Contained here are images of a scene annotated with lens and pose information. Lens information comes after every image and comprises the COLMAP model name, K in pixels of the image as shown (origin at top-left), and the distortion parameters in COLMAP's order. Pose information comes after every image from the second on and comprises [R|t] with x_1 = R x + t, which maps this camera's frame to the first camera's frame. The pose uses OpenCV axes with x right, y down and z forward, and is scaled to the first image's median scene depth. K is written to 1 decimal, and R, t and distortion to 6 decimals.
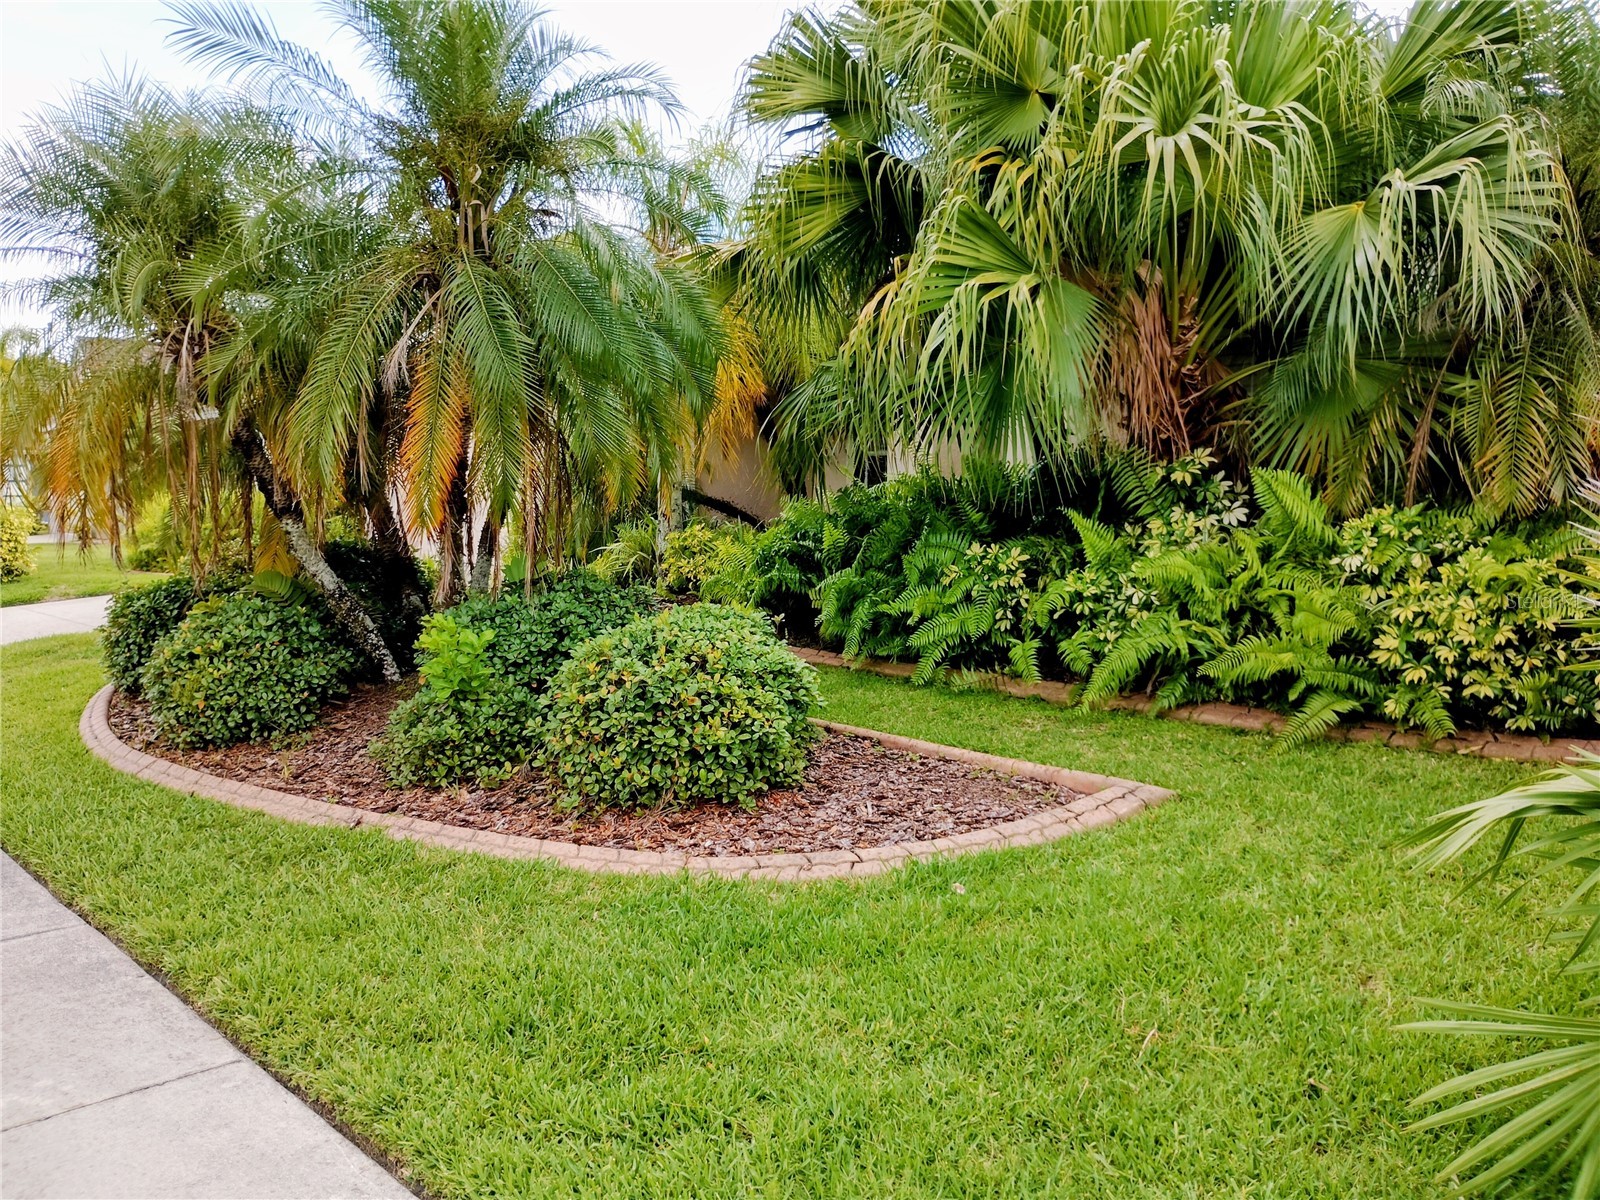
lens RADIAL K [[1273.1, 0, 800.0], [0, 1273.1, 600.0], [0, 0, 1]] dist [0.031787, 0.002363]
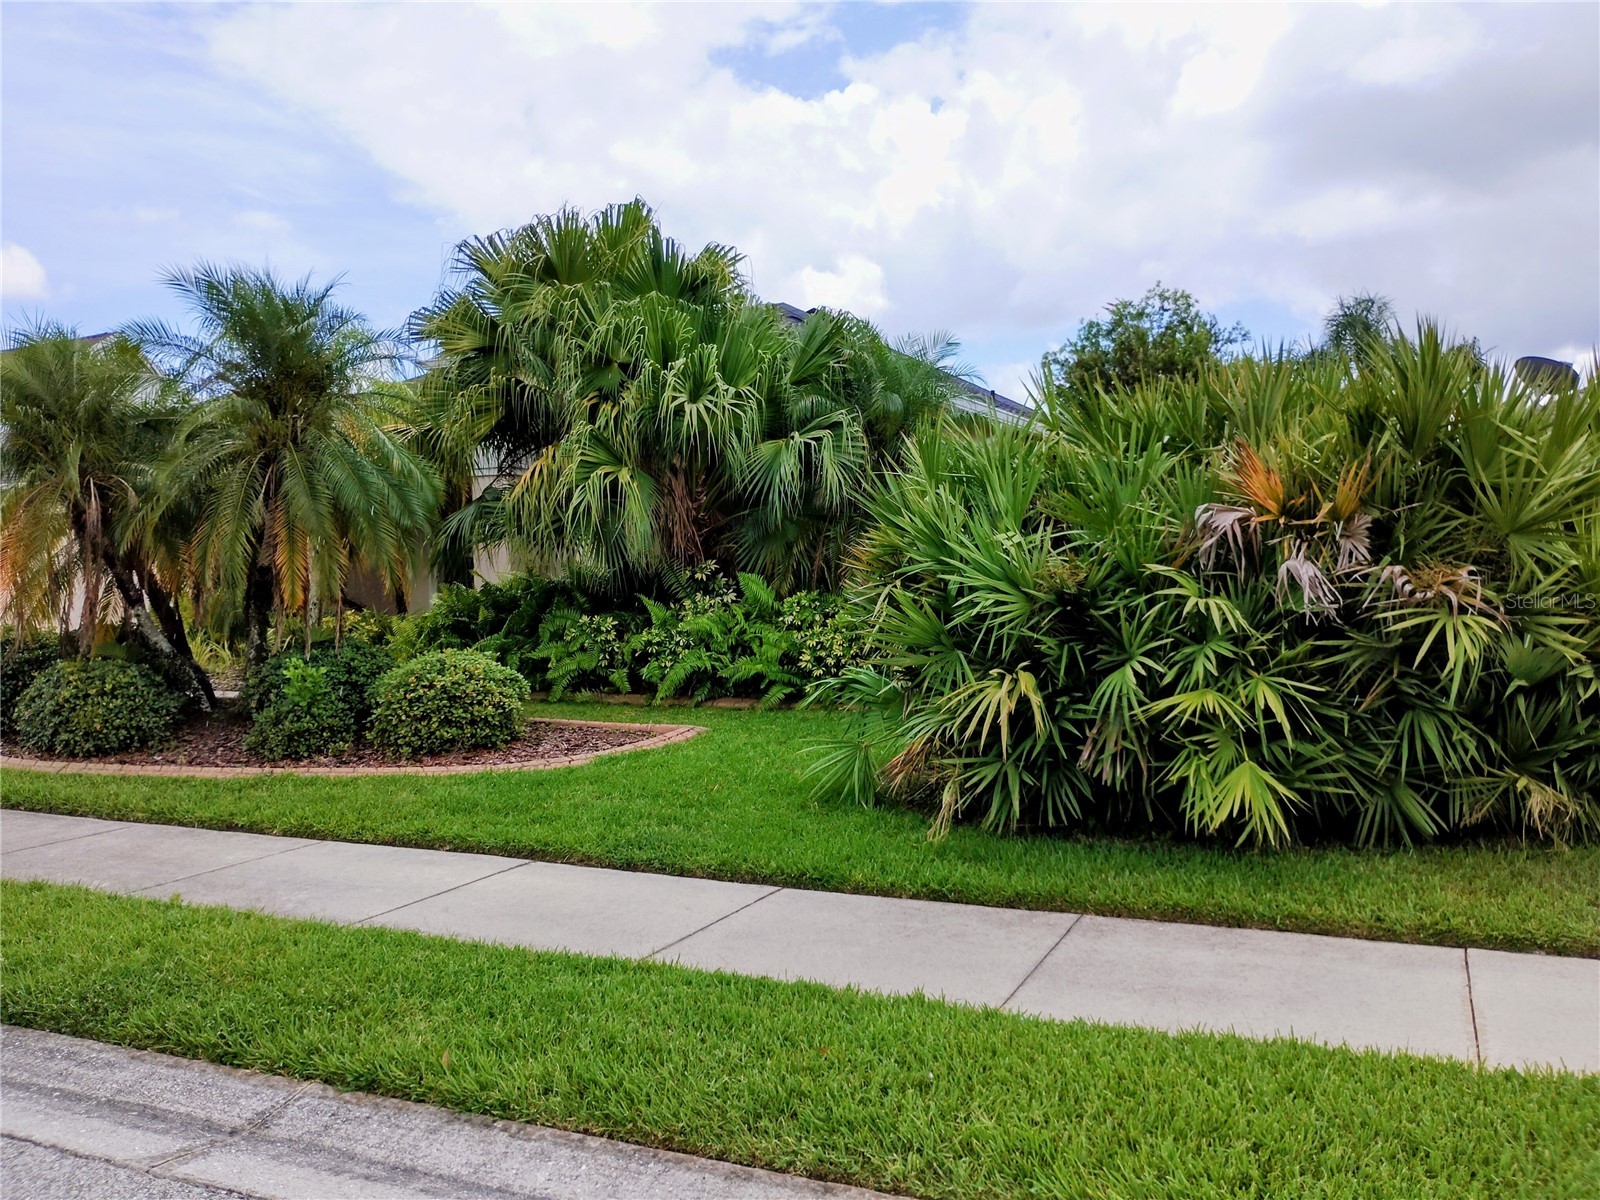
lens RADIAL K [[1273.1, 0, 800.0], [0, 1273.1, 600.0], [0, 0, 1]] dist [0.031787, 0.002363]
pose [[0.921048, -0.011124, 0.389289, -0.290417], [0.040503, 0.996907, -0.067342, 0.068151], [-0.387336, 0.077793, 0.918650, -0.746742]]
